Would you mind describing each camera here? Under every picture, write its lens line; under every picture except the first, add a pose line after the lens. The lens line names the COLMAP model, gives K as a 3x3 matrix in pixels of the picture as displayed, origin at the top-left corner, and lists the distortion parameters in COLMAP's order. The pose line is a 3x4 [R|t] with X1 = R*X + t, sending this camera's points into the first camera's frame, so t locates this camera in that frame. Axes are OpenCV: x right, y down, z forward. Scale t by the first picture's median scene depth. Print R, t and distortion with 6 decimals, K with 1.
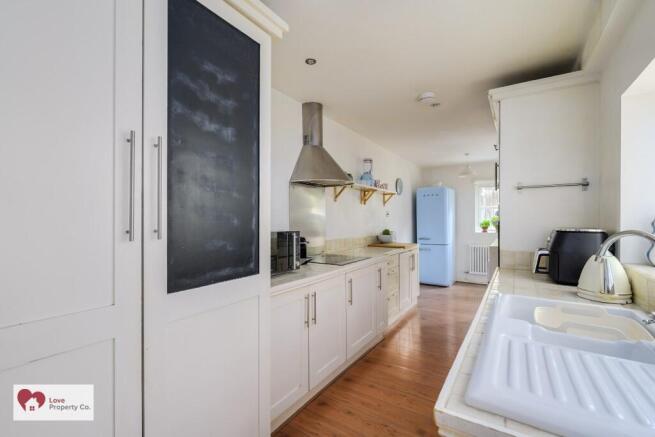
lens RADIAL K [[288.8, 0, 327.5], [0, 288.8, 218.5], [0, 0, 1]] dist [-0.000158, 0.000016]
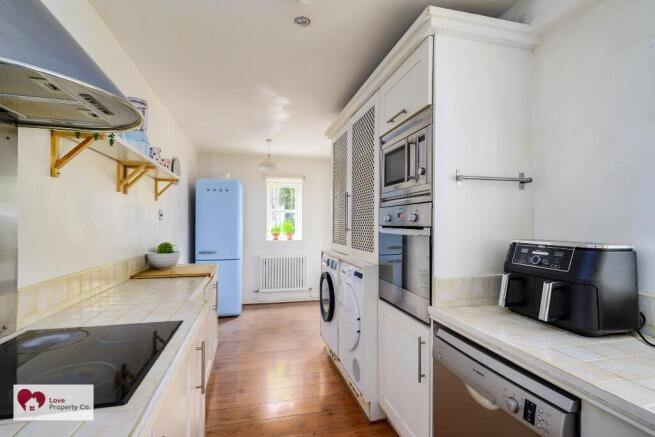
lens RADIAL K [[311.7, 0, 327.5], [0, 311.7, 218.5], [0, 0, 1]] dist [0.001376, 0.000380]
pose [[0.684335, 0.017857, 0.728949, -0.018066], [-0.008980, 0.999831, -0.016062, -0.001780], [-0.729112, 0.004446, 0.684380, 0.368264]]
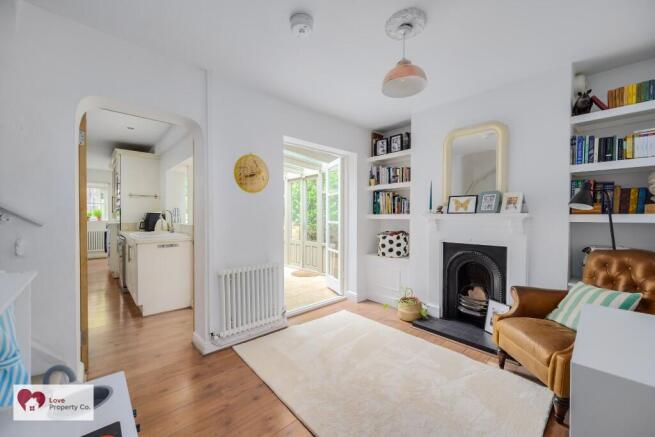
lens RADIAL K [[258.0, 0, 327.5], [0, 258.0, 218.5], [0, 0, 1]] dist [-0.000730, 0.000032]
pose [[0.242691, -0.009204, 0.970060, -0.470130], [-0.004753, 0.999932, 0.010677, 0.024223], [-0.970092, -0.007202, 0.242631, -0.507413]]
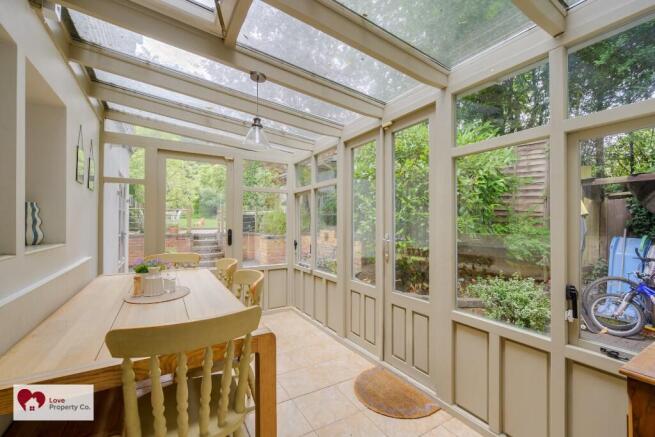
lens RADIAL K [[278.9, 0, 327.5], [0, 278.9, 218.5], [0, 0, 1]] dist [-0.002458, -0.000173]
pose [[0.434834, 0.017945, 0.900332, 0.209289], [-0.006203, 0.999837, -0.016933, 0.021679], [-0.900489, 0.001778, 0.434875, -0.215601]]
